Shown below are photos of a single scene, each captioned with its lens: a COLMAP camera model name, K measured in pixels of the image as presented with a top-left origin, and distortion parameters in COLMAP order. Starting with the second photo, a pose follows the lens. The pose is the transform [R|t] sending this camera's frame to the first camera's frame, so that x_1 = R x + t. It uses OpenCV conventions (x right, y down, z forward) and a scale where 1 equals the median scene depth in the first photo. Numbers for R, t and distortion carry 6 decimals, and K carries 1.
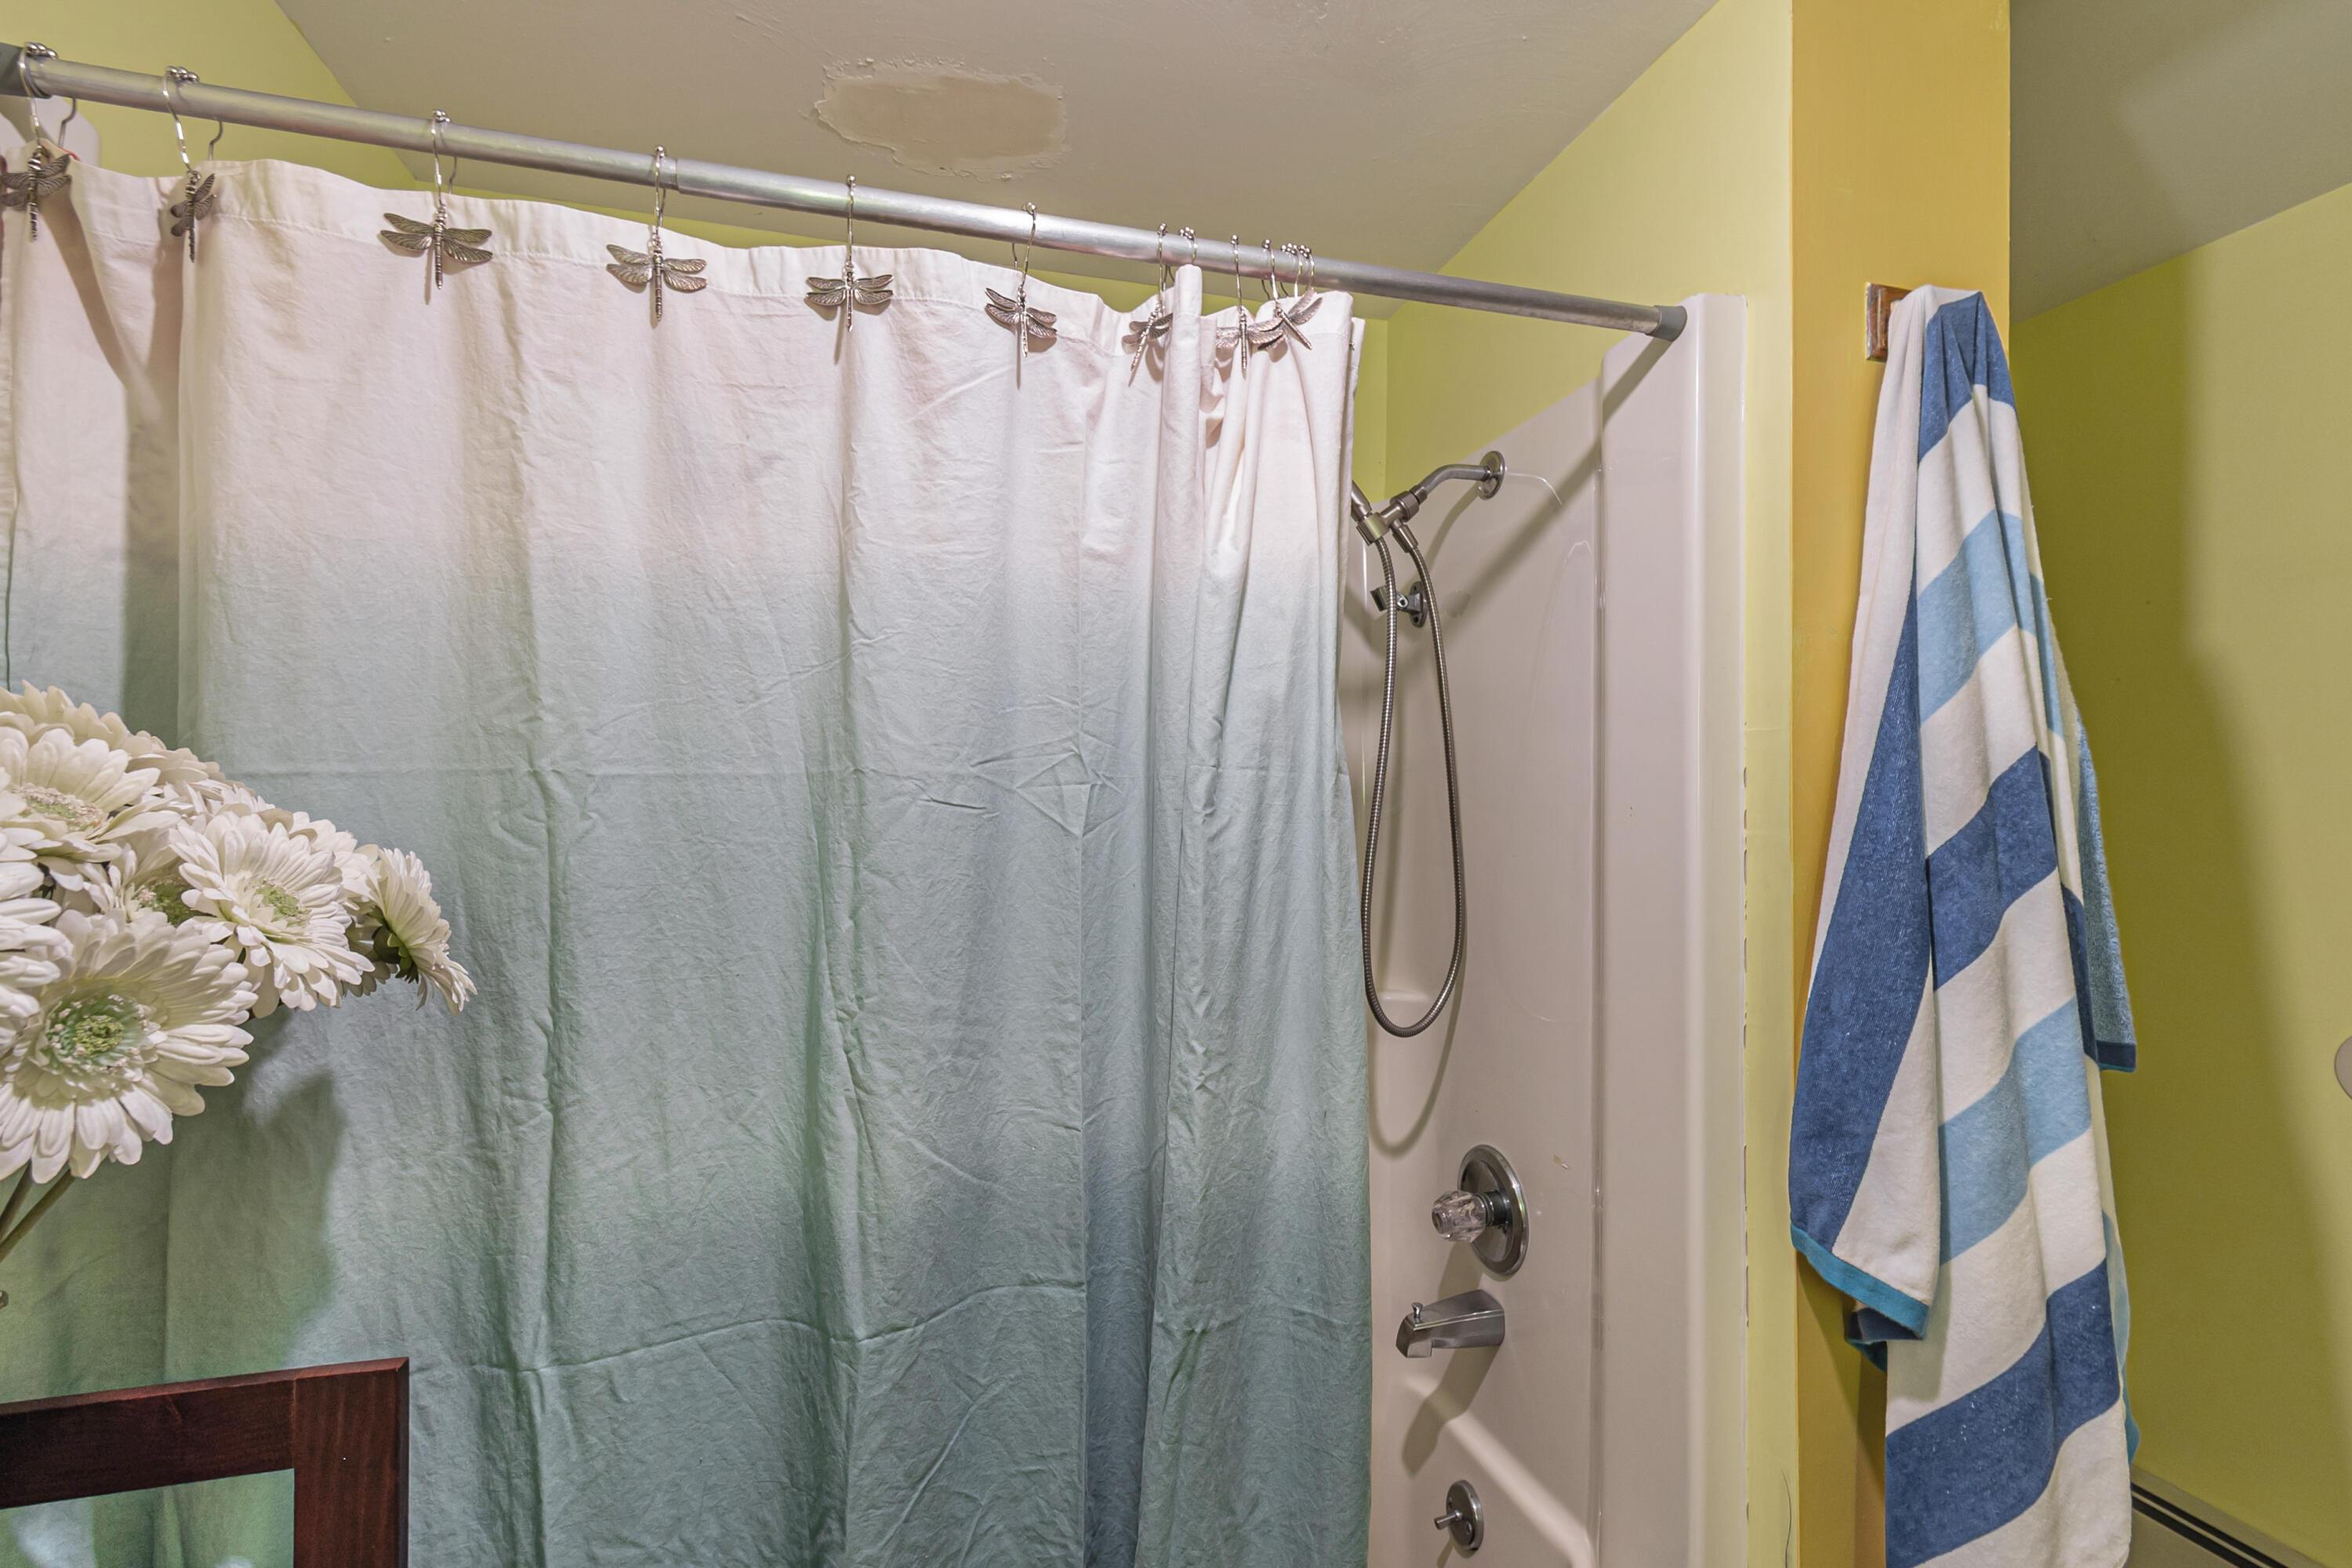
lens RADIAL K [[1042.7, 0, 1194.1], [0, 1042.7, 783.0], [0, 0, 1]] dist [-0.001020, -0.000427]
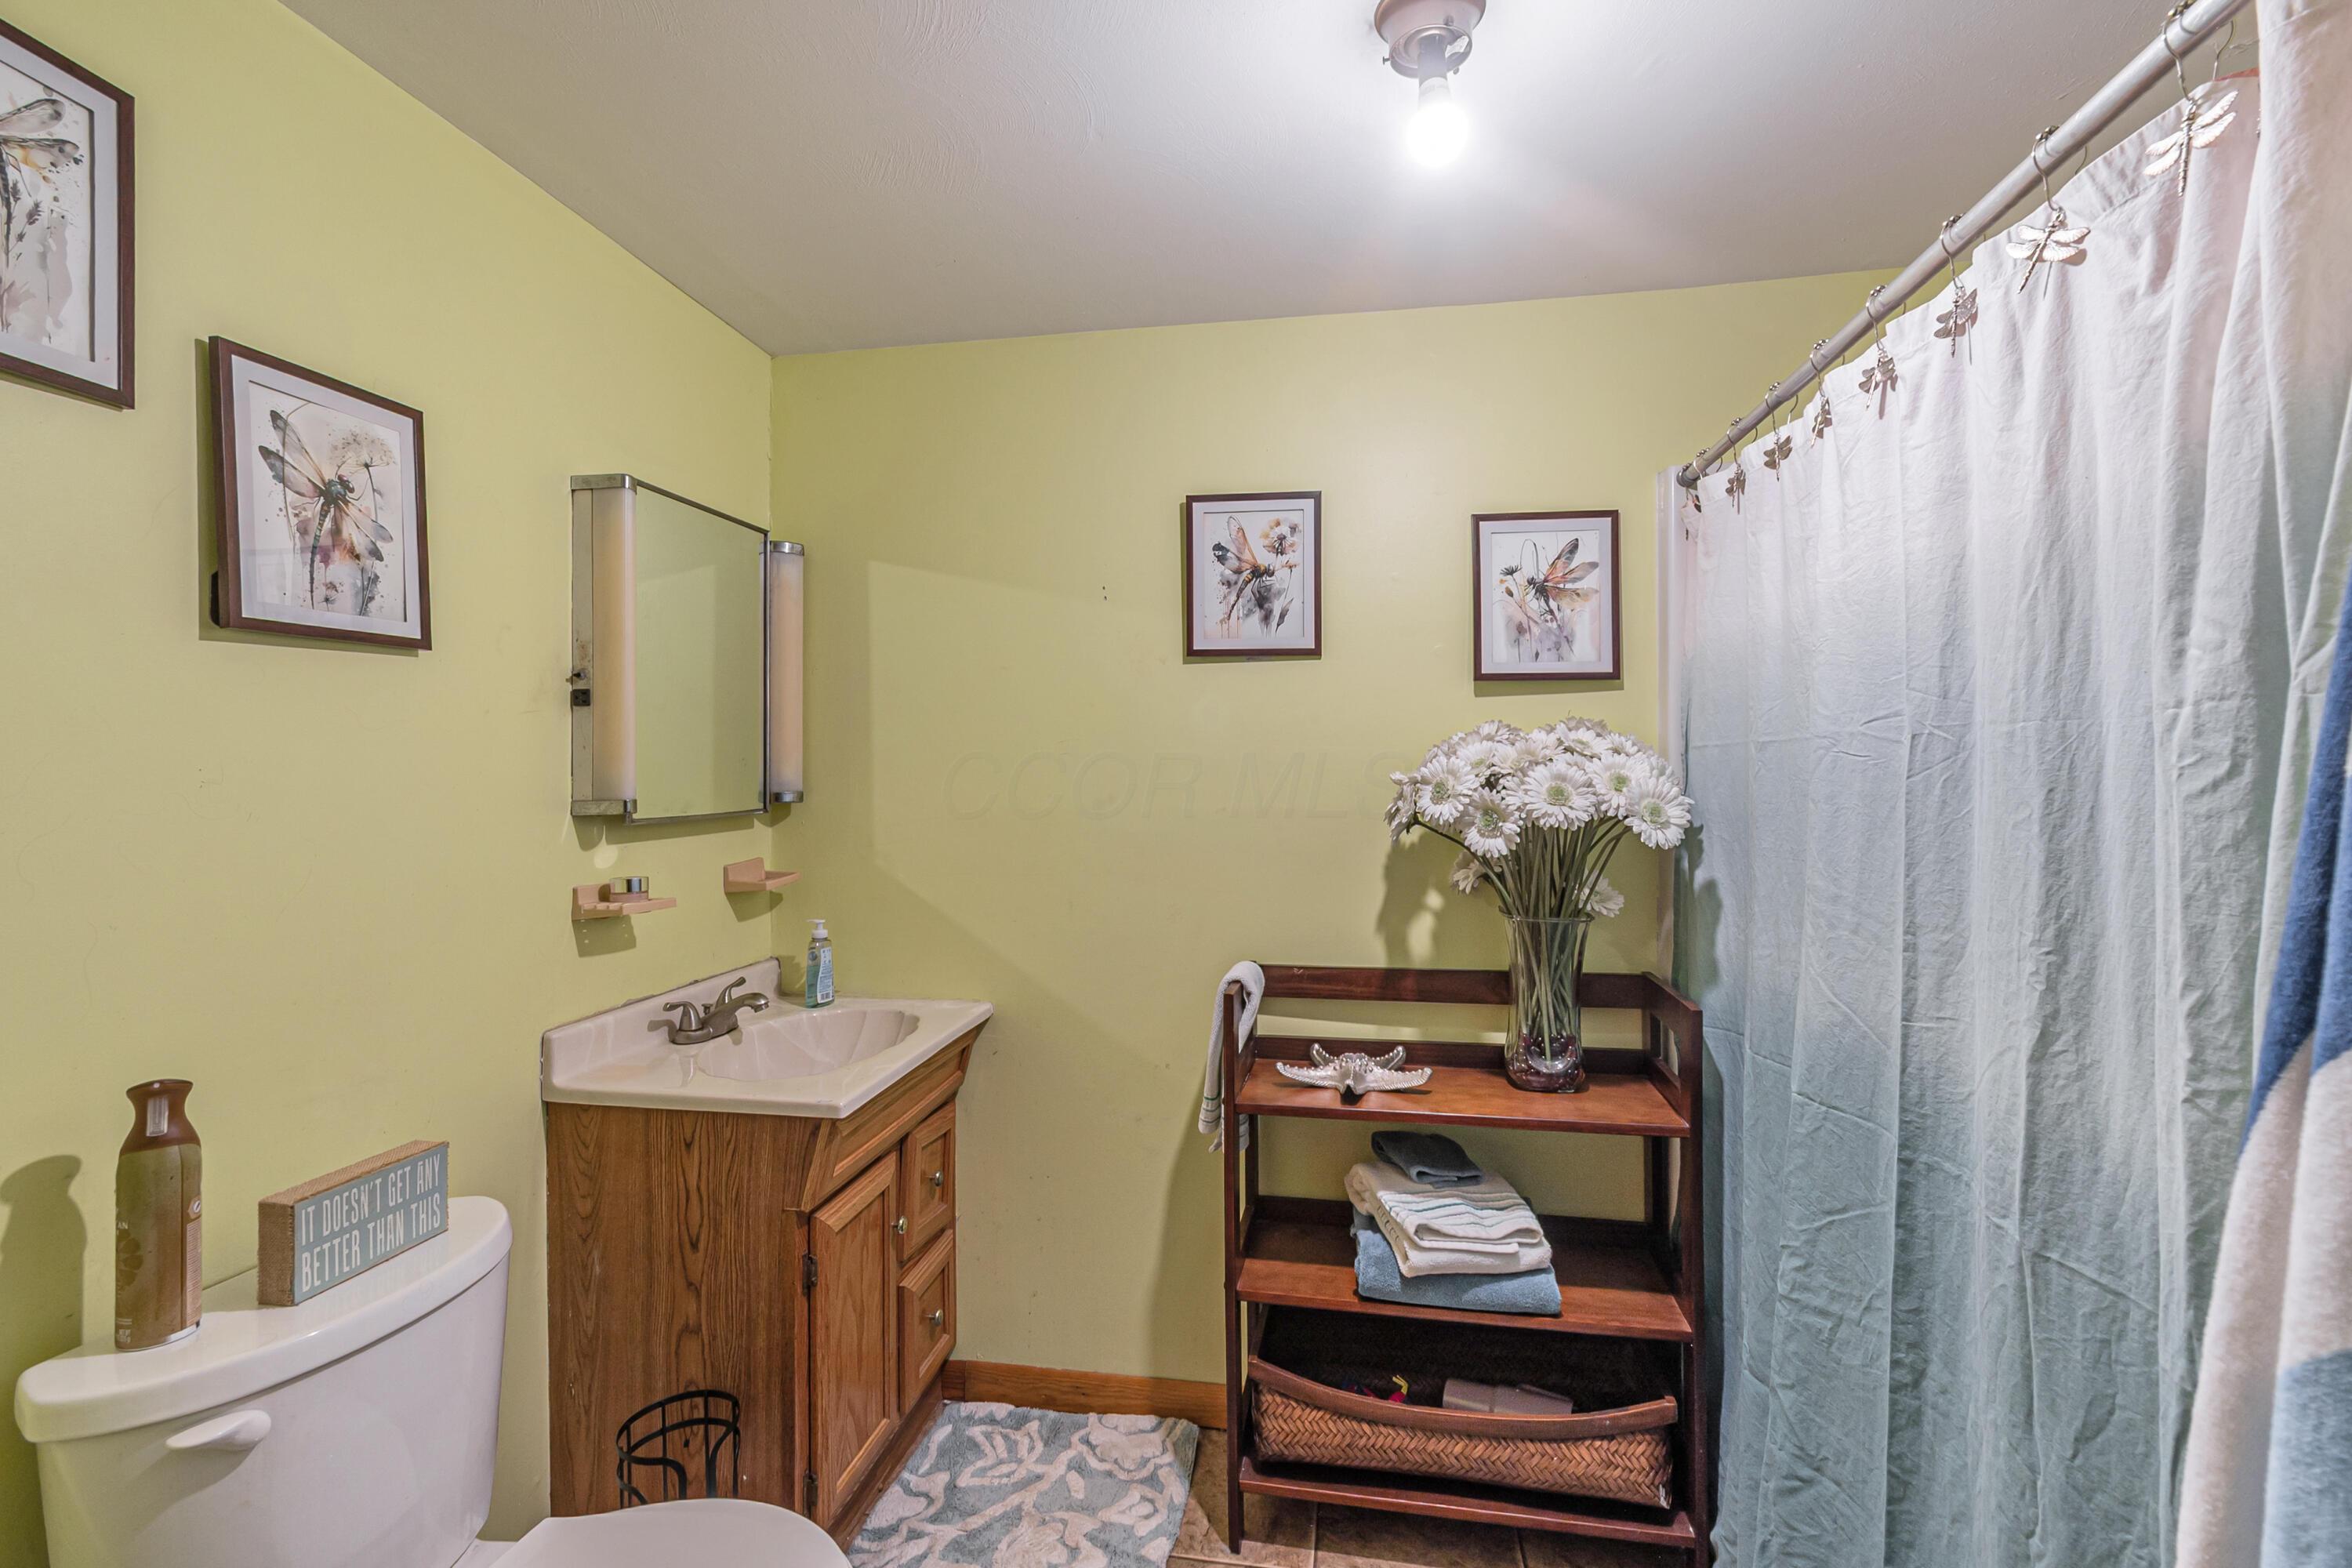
lens RADIAL K [[1042.7, 0, 1194.1], [0, 1042.7, 783.0], [0, 0, 1]] dist [-0.001020, -0.000427]
pose [[-0.411707, 0.005335, -0.911301, 1.452535], [0.006826, 0.999973, 0.002770, 0.050957], [0.911291, -0.005080, -0.411732, 0.796049]]
